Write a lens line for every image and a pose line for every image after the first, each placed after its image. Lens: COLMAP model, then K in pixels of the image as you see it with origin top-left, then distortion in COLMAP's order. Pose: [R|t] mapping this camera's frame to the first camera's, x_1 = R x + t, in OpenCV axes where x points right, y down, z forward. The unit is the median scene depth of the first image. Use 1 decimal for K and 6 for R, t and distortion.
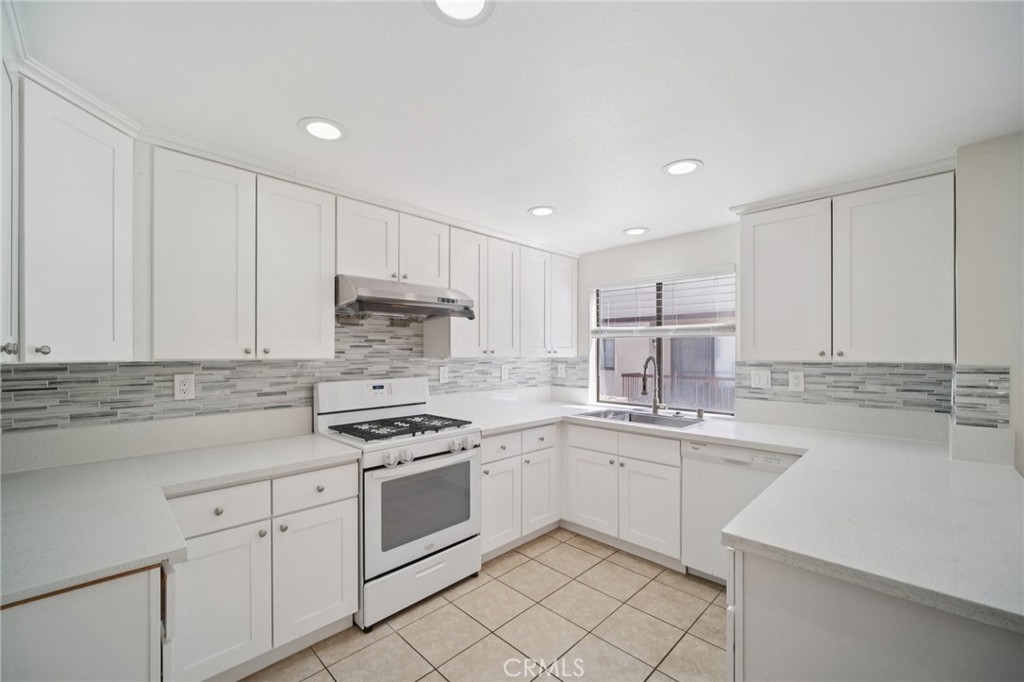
lens RADIAL K [[416.0, 0, 512.2], [0, 416.0, 351.0], [0, 0, 1]] dist [-0.000235, -0.000028]
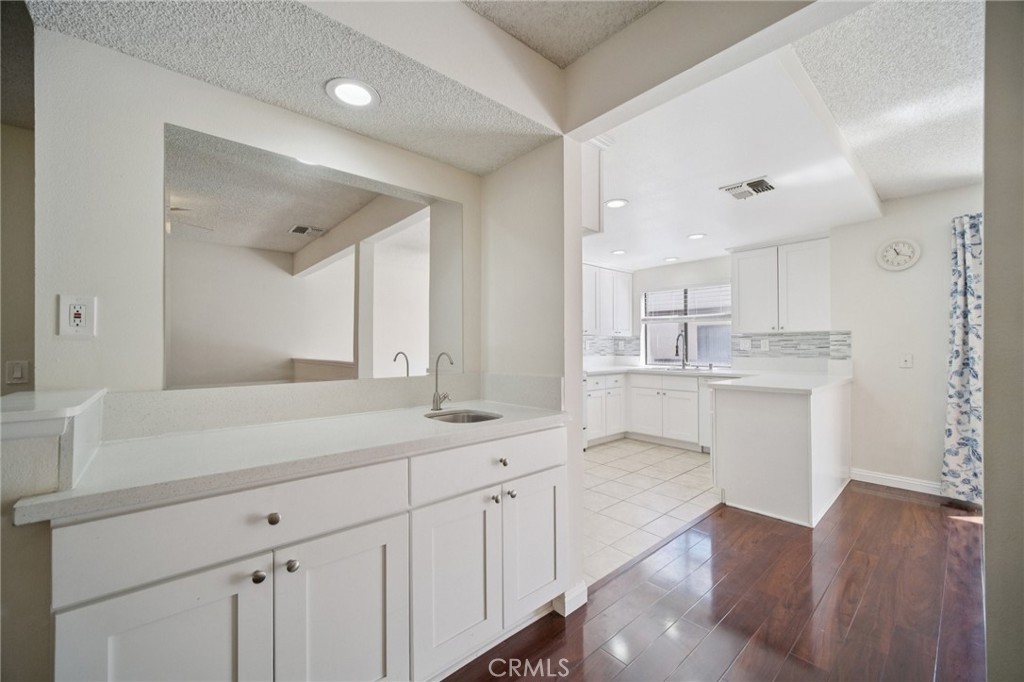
lens RADIAL K [[407.8, 0, 510.4], [0, 407.8, 342.0], [0, 0, 1]] dist [0.000585, -0.000016]
pose [[0.997414, -0.005231, -0.071684, -0.269554], [0.004627, 0.999952, -0.008584, 0.067094], [0.071725, 0.008230, 0.997390, -0.792870]]
